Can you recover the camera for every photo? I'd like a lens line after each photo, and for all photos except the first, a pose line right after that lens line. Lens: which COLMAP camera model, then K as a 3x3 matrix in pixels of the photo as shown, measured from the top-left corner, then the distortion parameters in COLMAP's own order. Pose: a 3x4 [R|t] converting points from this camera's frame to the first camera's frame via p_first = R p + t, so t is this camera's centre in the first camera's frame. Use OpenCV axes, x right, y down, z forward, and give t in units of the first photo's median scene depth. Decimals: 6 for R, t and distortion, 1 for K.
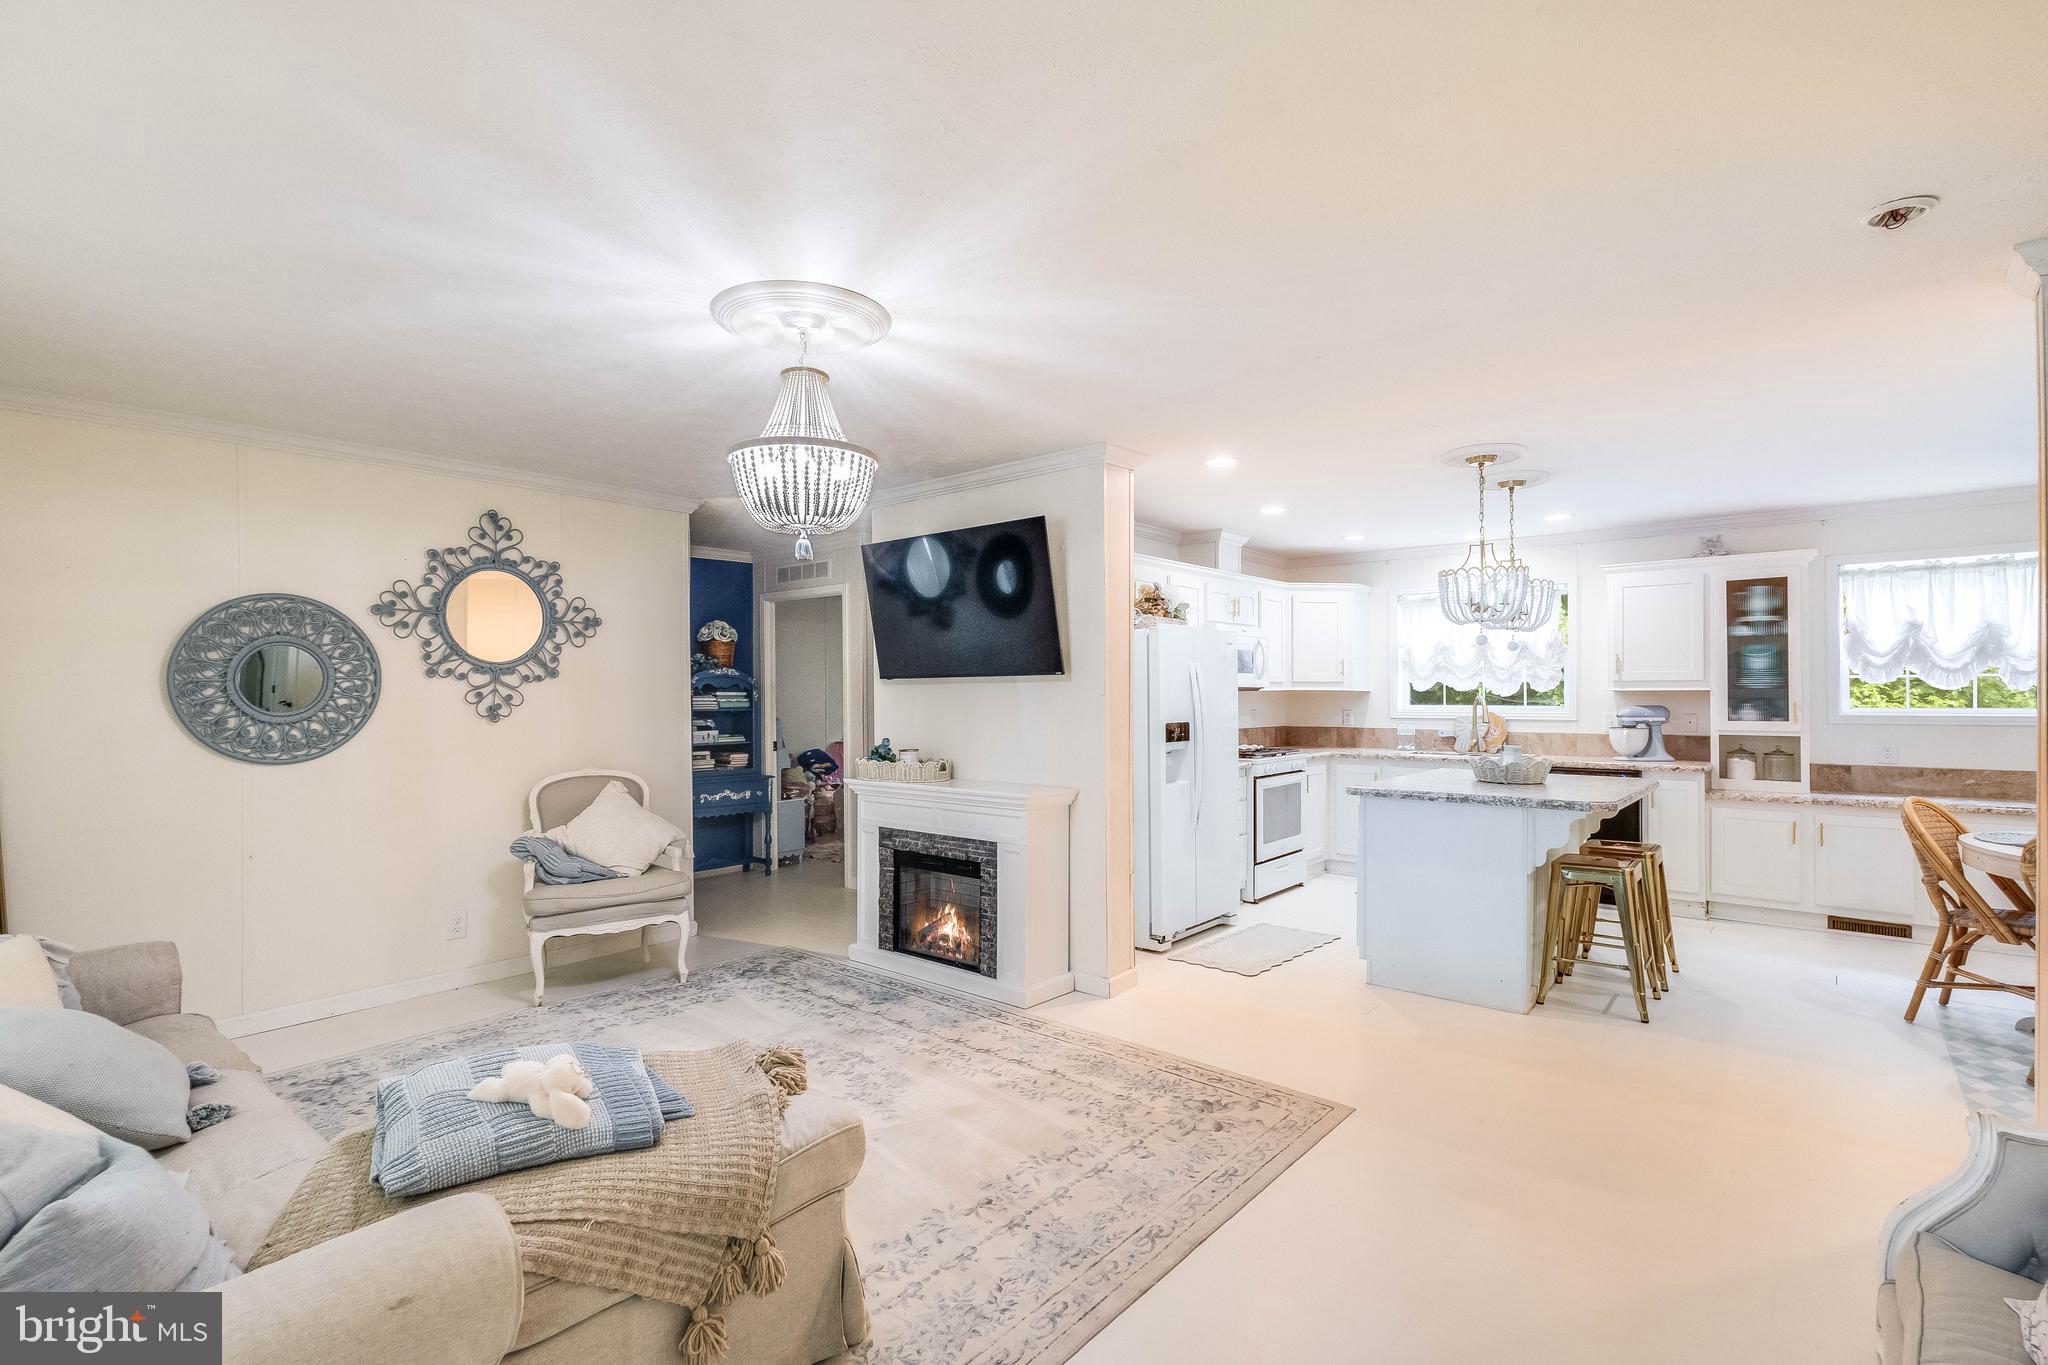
lens RADIAL K [[950.2, 0, 1025.0], [0, 950.2, 697.8], [0, 0, 1]] dist [0.002494, 0.000601]
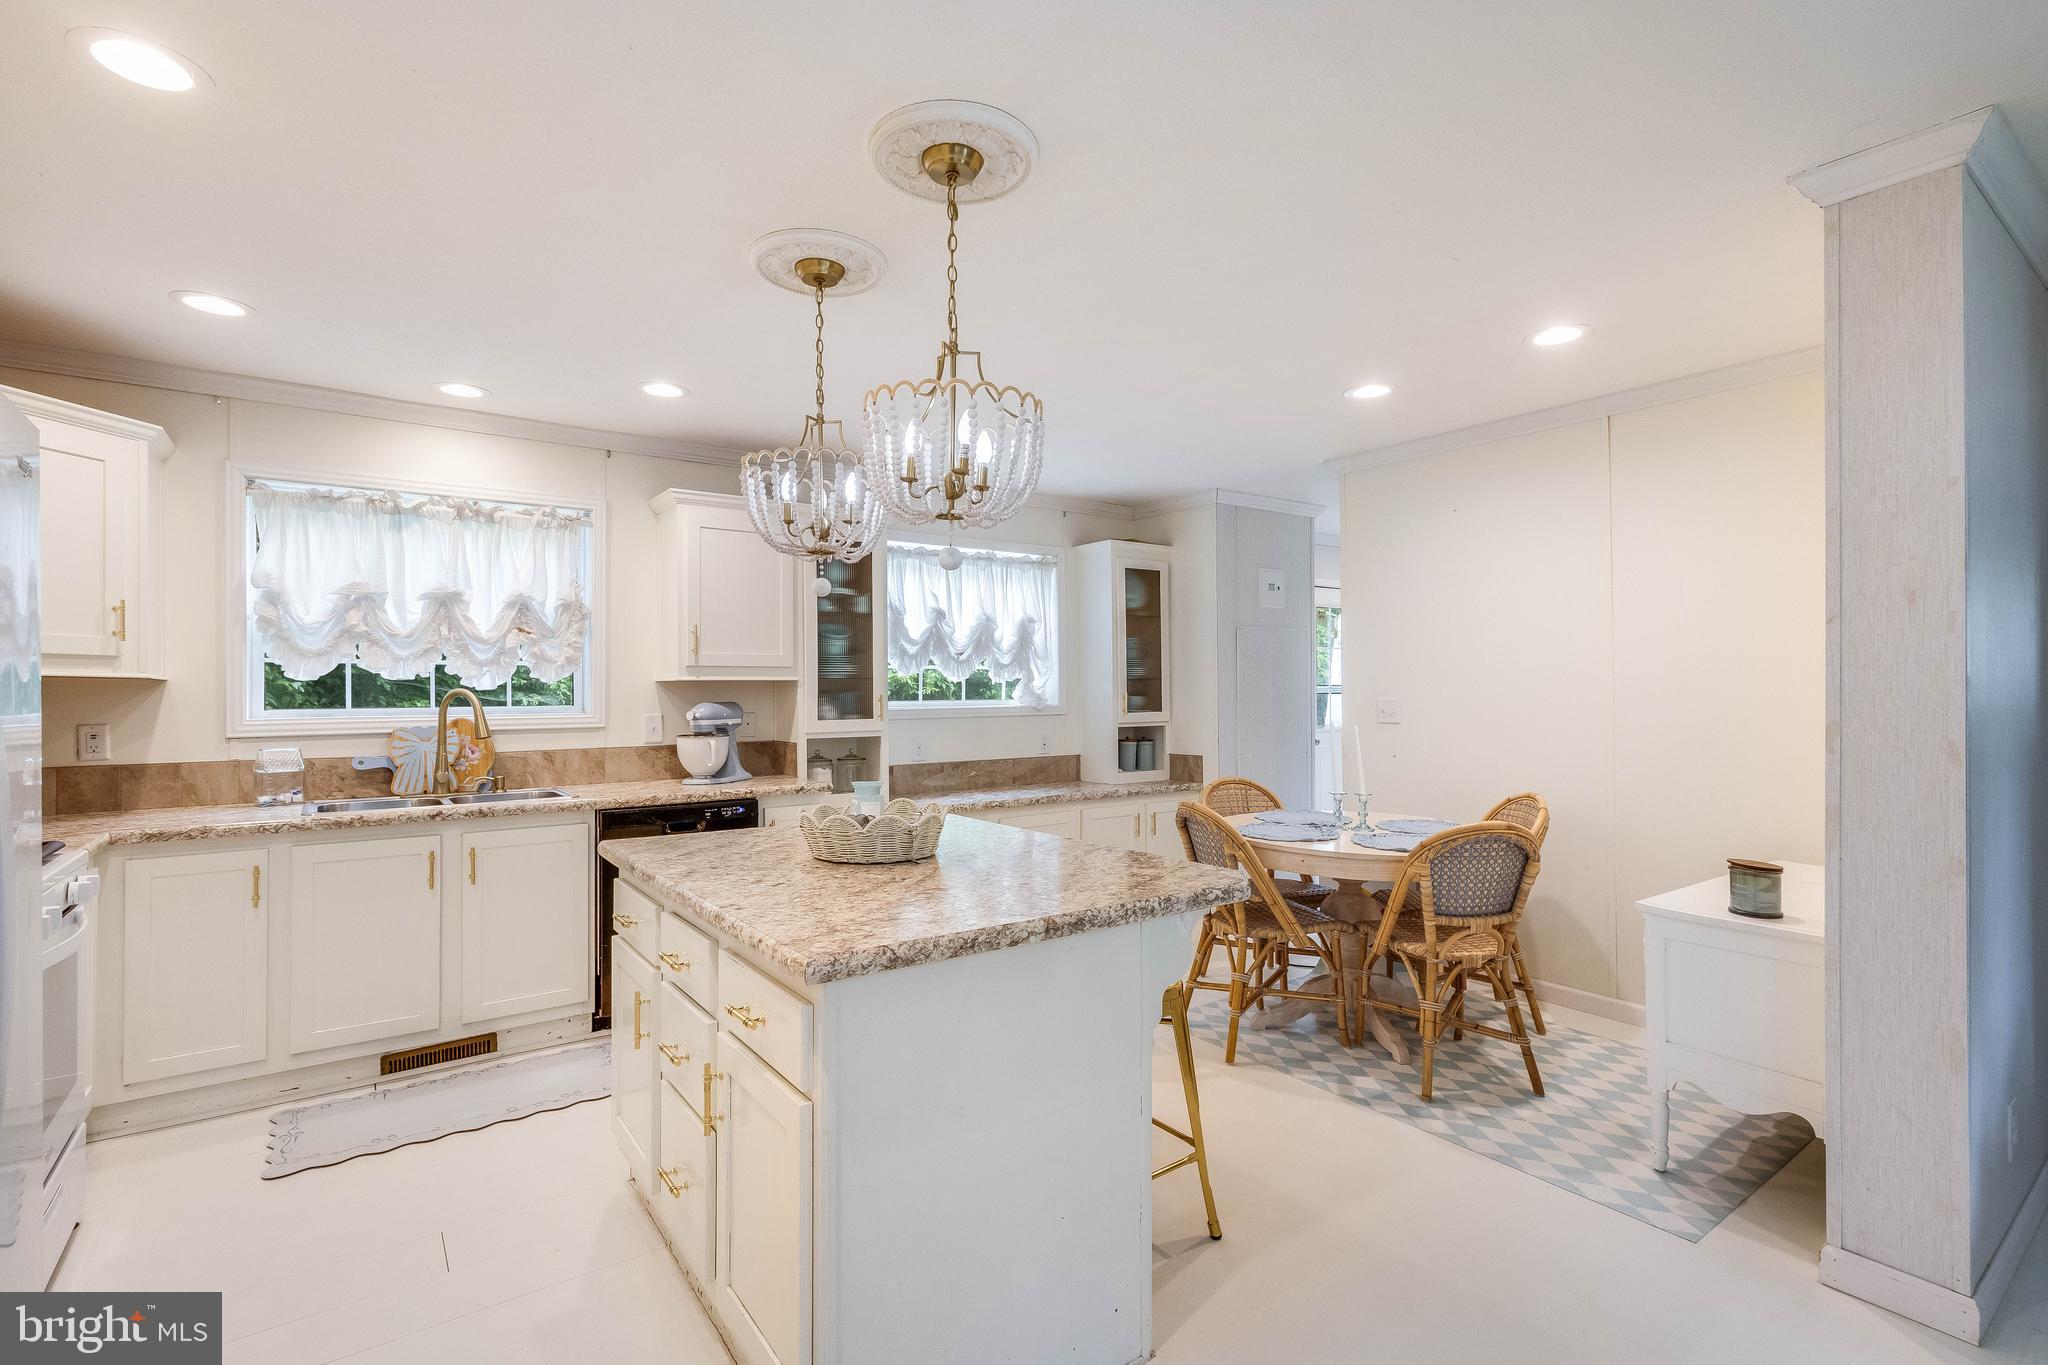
lens RADIAL K [[950.2, 0, 1029.7], [0, 950.2, 685.0], [0, 0, 1]] dist [0.002494, 0.000601]
pose [[0.238216, 0.005341, 0.971197, 0.044860], [0.008207, 0.999938, -0.007512, 0.003449], [-0.971177, 0.009760, 0.238158, 0.826476]]
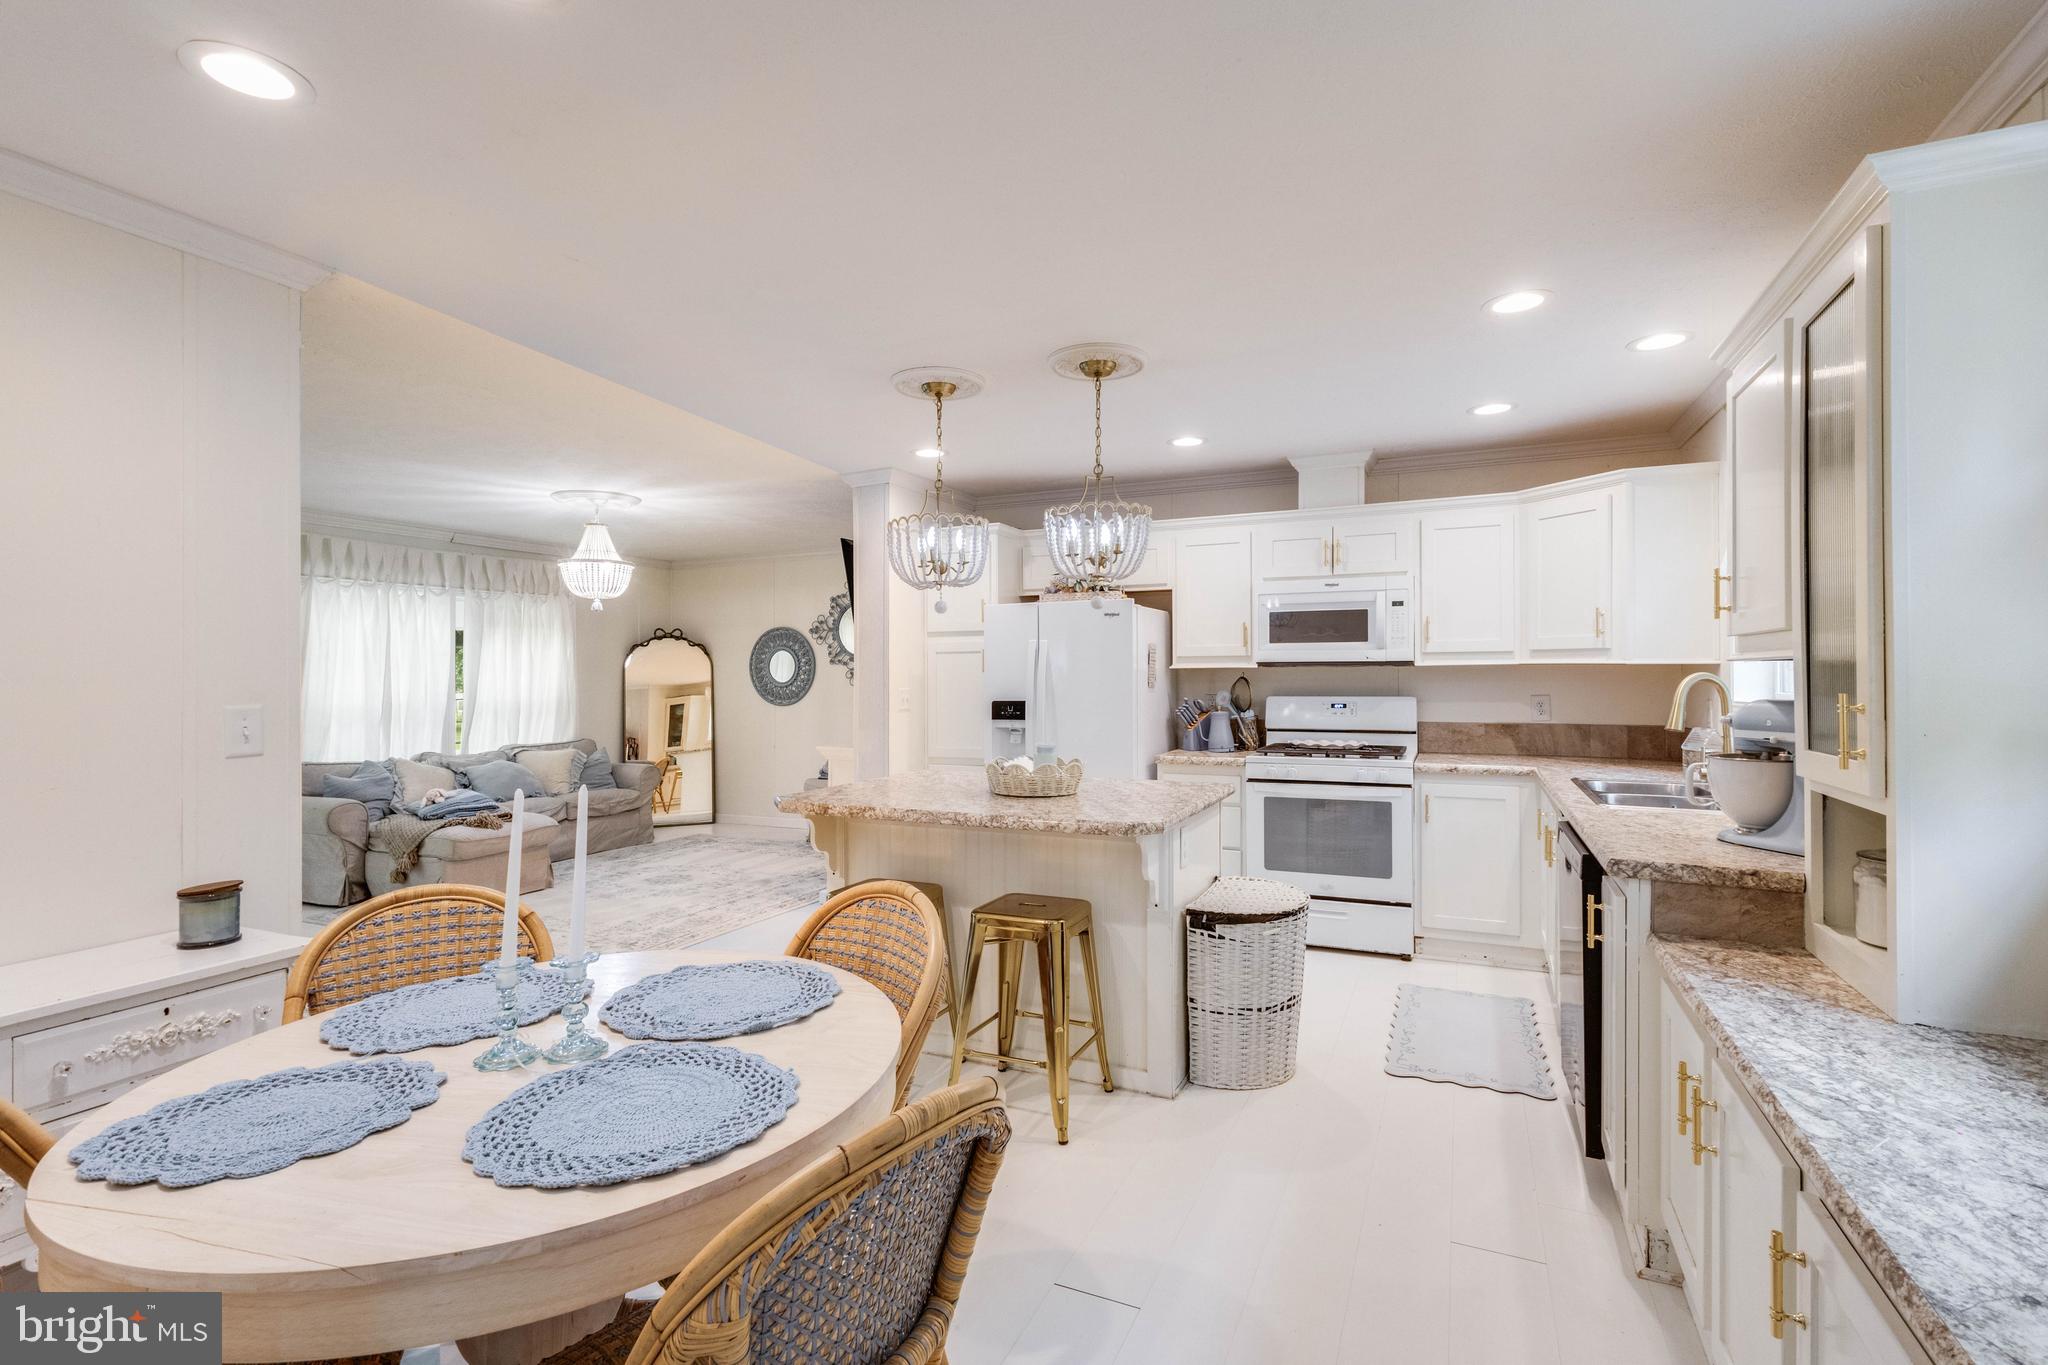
lens RADIAL K [[950.2, 0, 1023.7], [0, 950.2, 669.1], [0, 0, 1]] dist [0.002494, 0.000601]
pose [[0.265235, -0.003397, -0.964178, 1.251532], [0.001746, 0.999994, -0.003042, -0.005030], [0.964182, -0.000877, 0.265239, 0.822286]]
